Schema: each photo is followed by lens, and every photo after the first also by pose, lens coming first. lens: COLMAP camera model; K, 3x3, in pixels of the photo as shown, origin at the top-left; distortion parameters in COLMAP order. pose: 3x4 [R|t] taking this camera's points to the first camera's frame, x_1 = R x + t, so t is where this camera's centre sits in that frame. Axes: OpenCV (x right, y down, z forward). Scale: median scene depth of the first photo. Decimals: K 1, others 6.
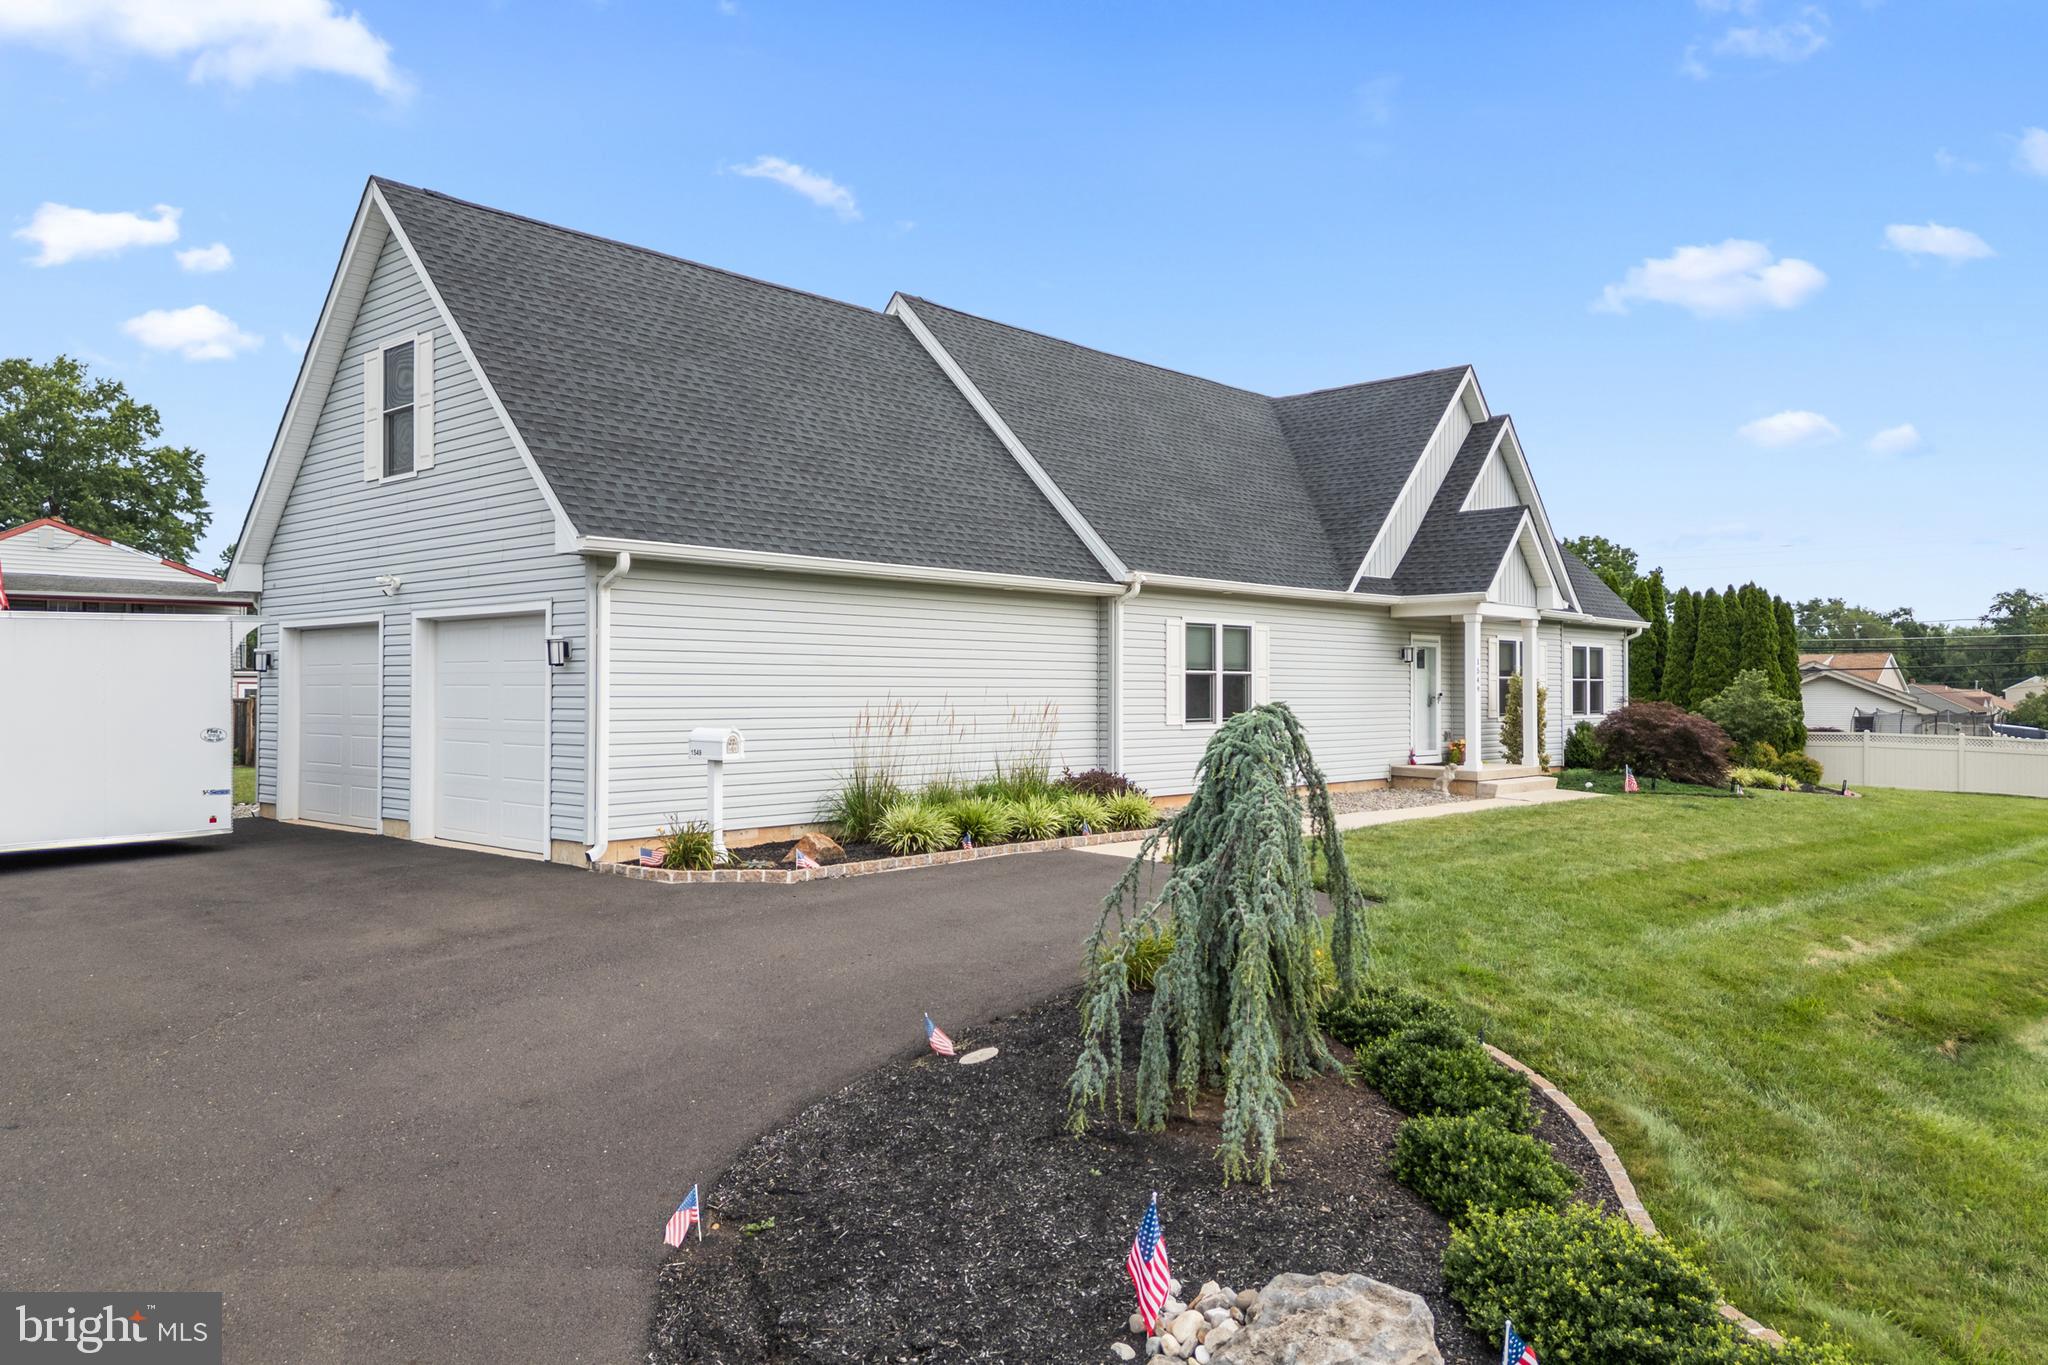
lens RADIAL K [[1424.2, 0, 1026.0], [0, 1424.2, 678.9], [0, 0, 1]] dist [0.089992, -0.094834]
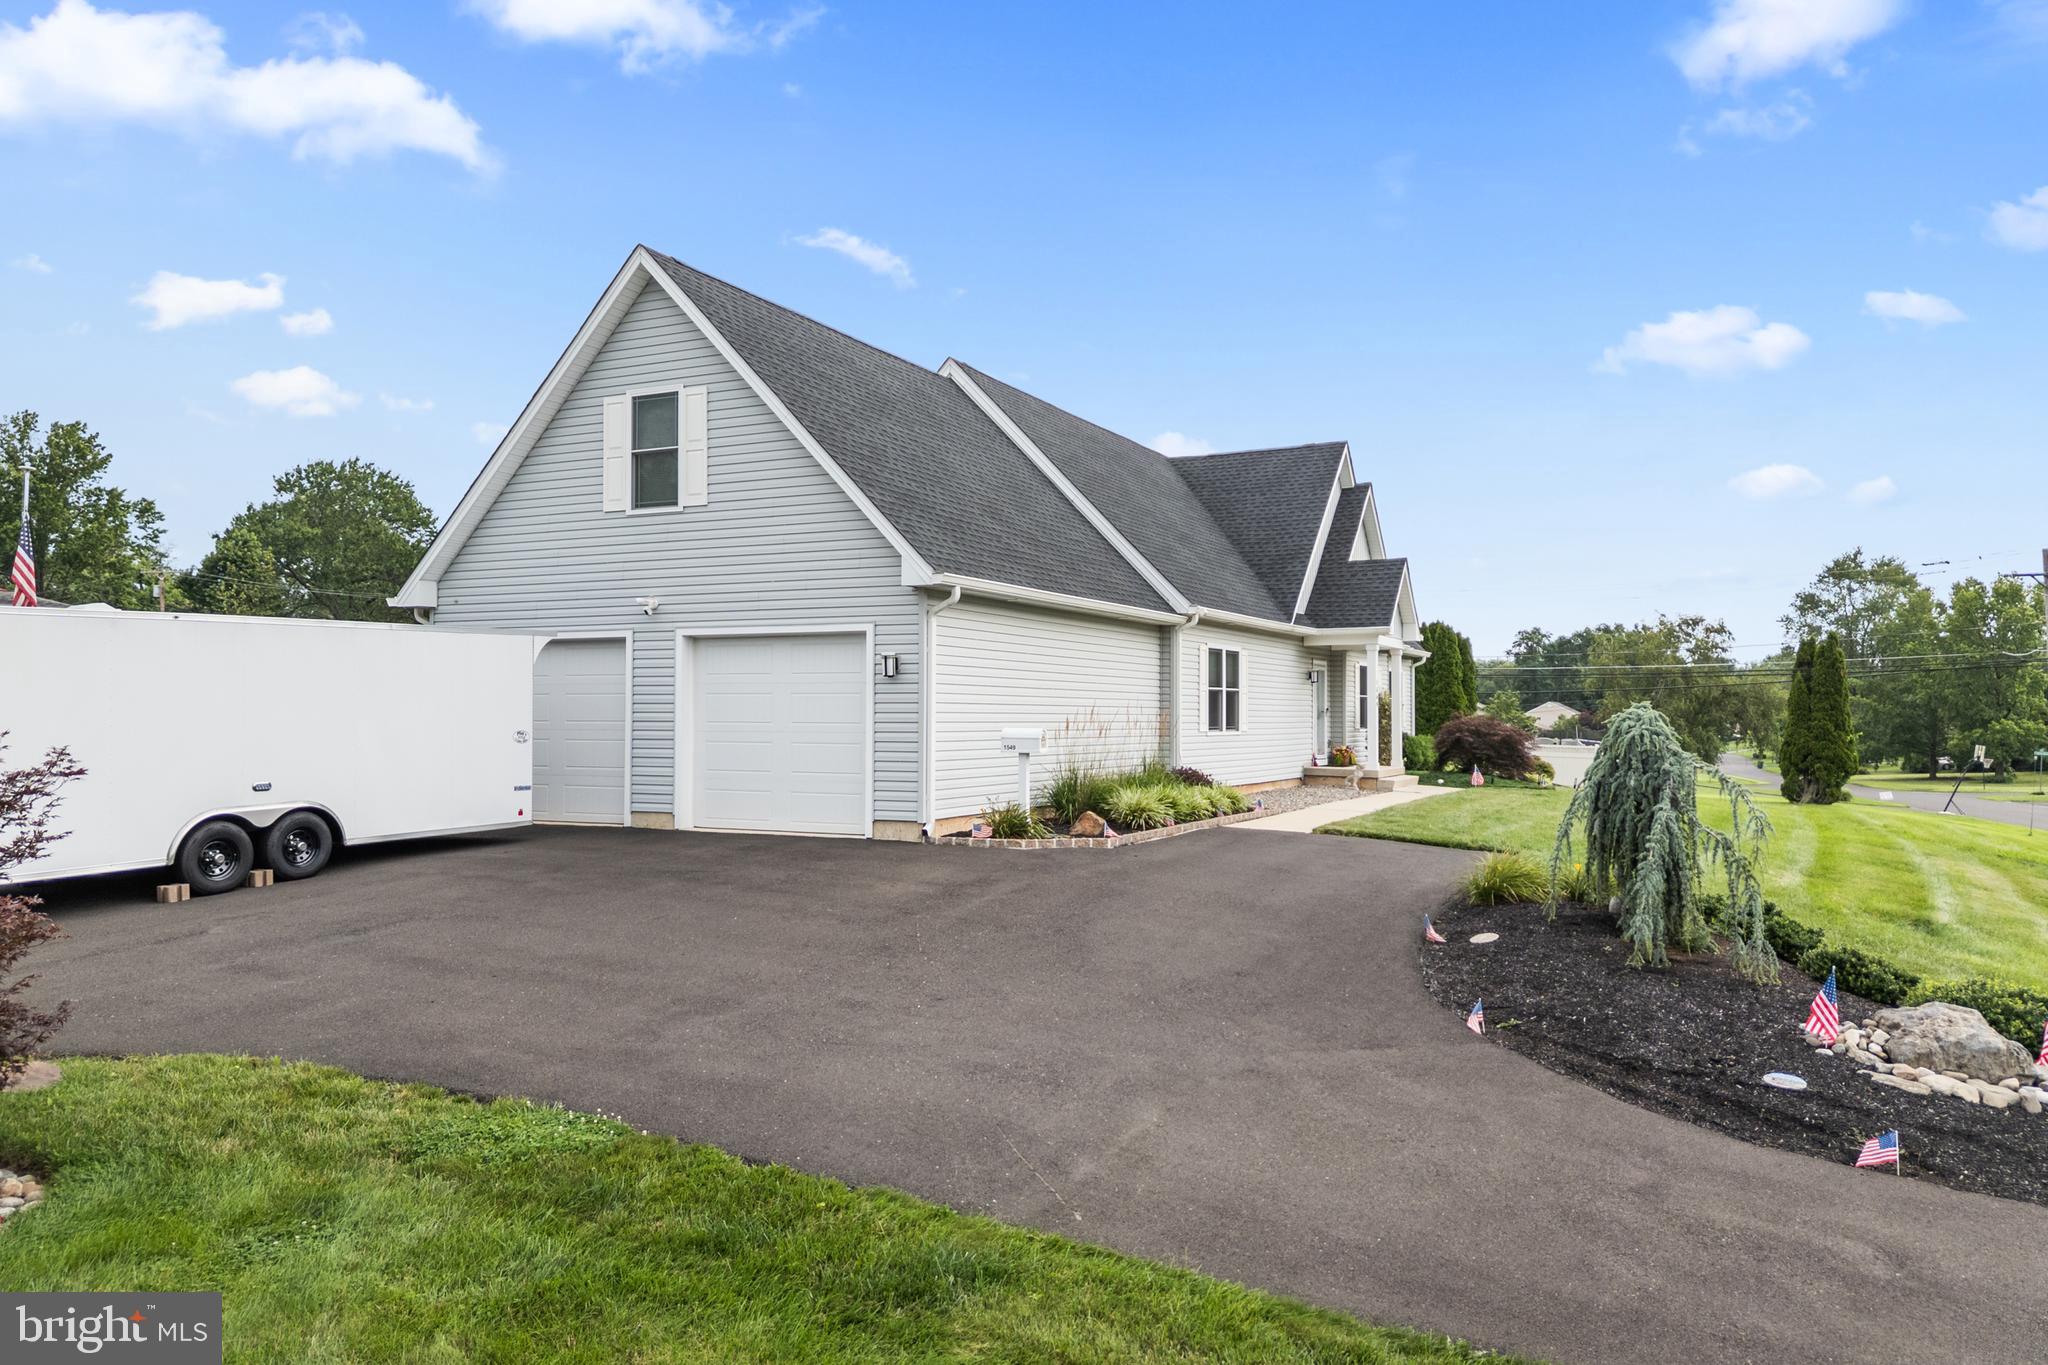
lens RADIAL K [[1424.2, 0, 1026.0], [0, 1424.2, 678.9], [0, 0, 1]] dist [0.089992, -0.094834]
pose [[0.962657, 0.008819, 0.270580, -0.351472], [-0.004497, 0.999852, -0.016587, 0.007762], [-0.270686, 0.014751, 0.962555, -0.125753]]
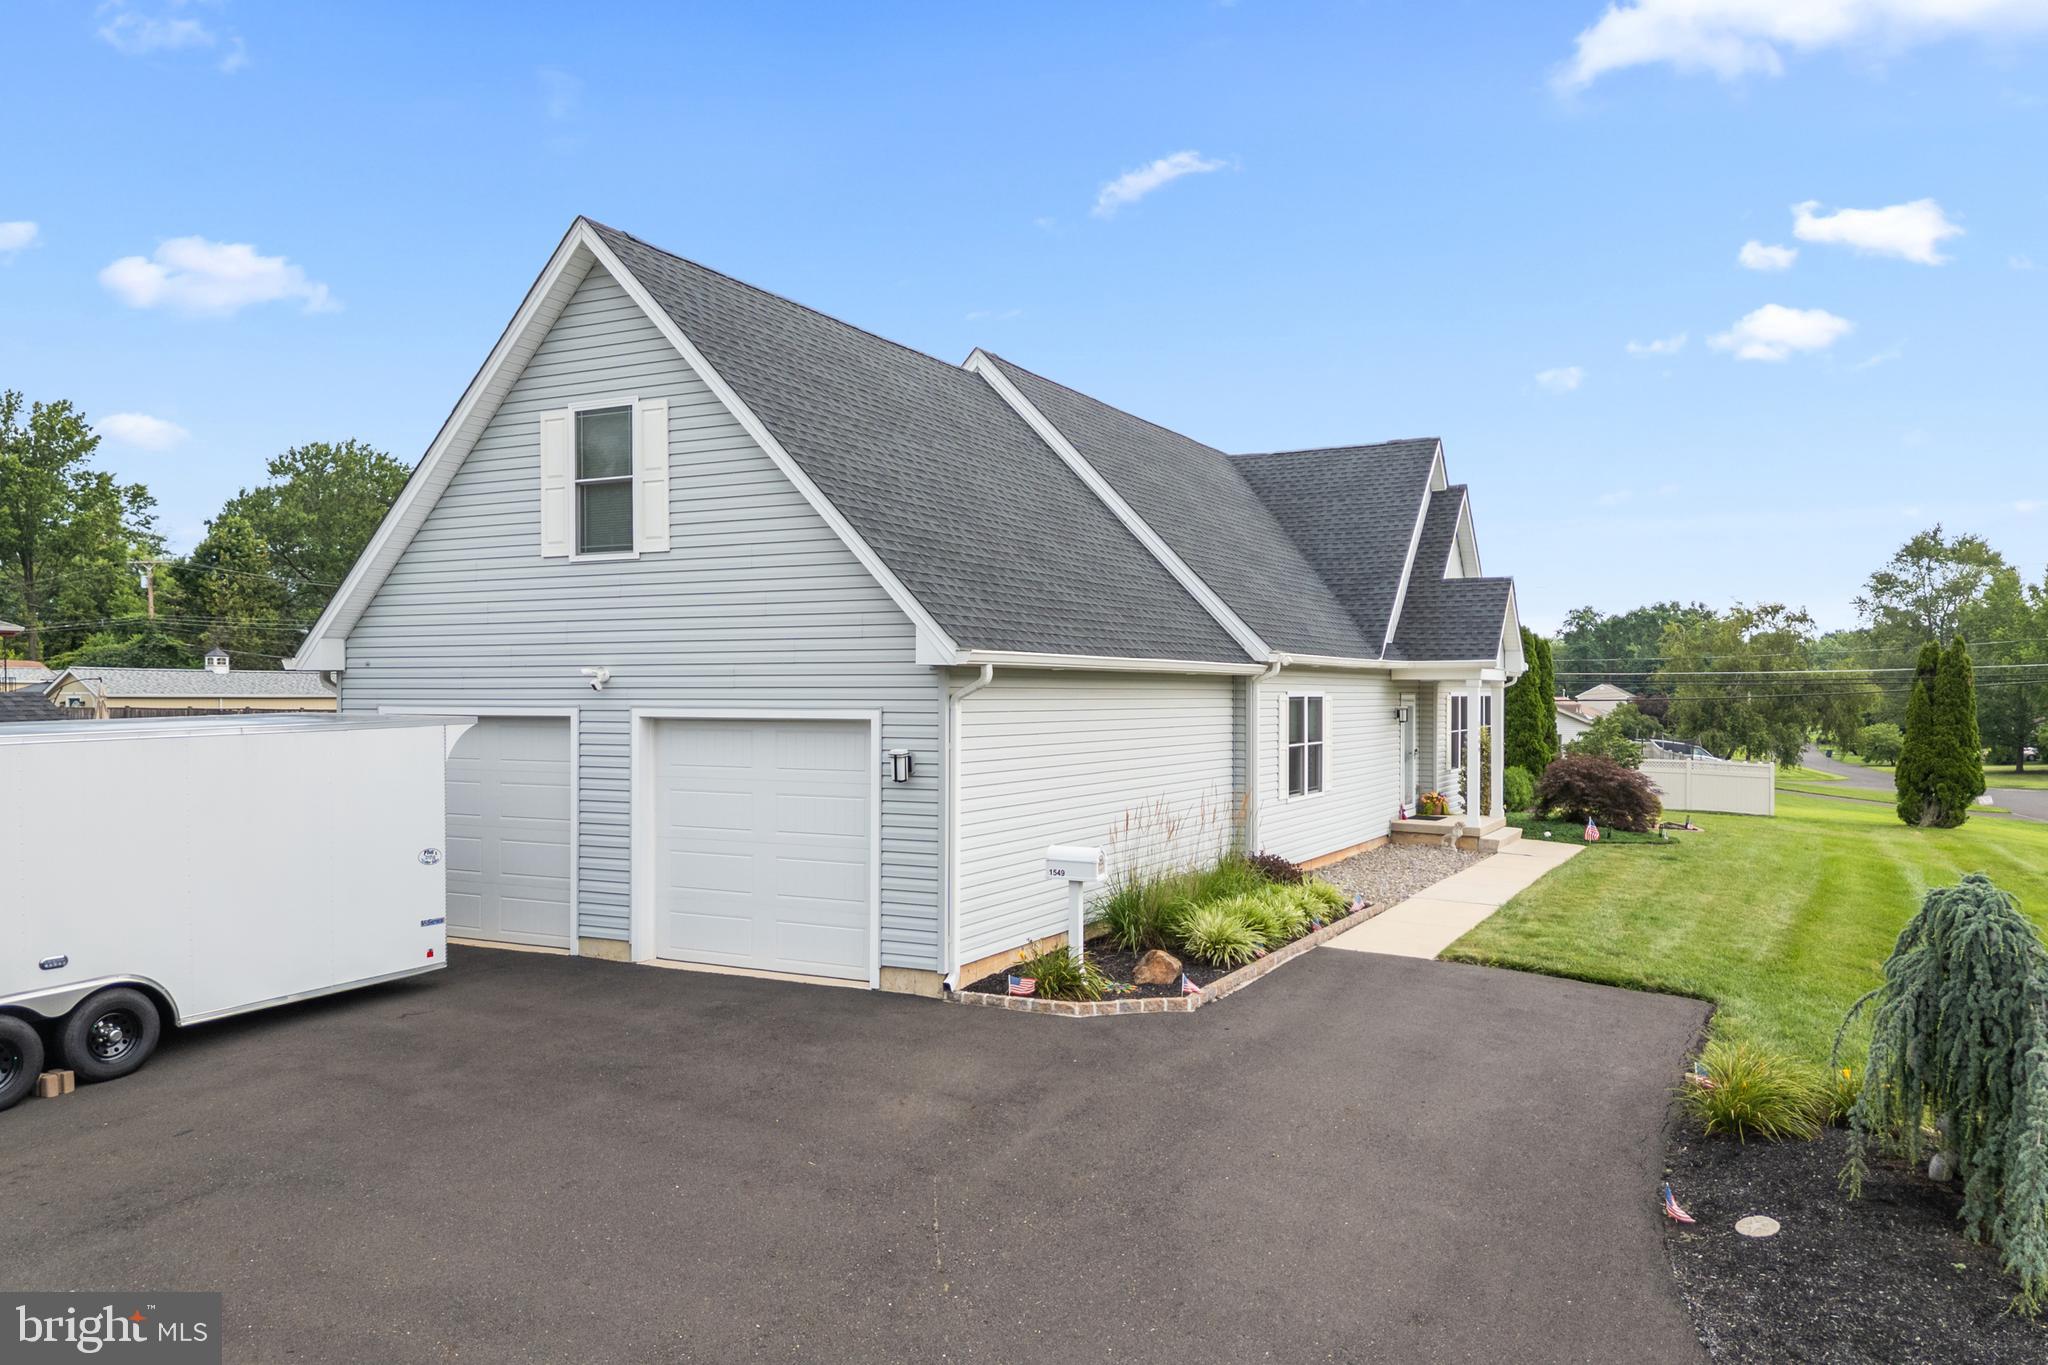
lens RADIAL K [[1459.7, 0, 1025.8], [0, 1459.7, 698.1], [0, 0, 1]] dist [0.066384, -0.061759]
pose [[0.967671, -0.000309, 0.252215, -0.316035], [-0.003088, 0.999910, 0.013072, -0.049685], [-0.252196, -0.013428, 0.967583, 0.039538]]
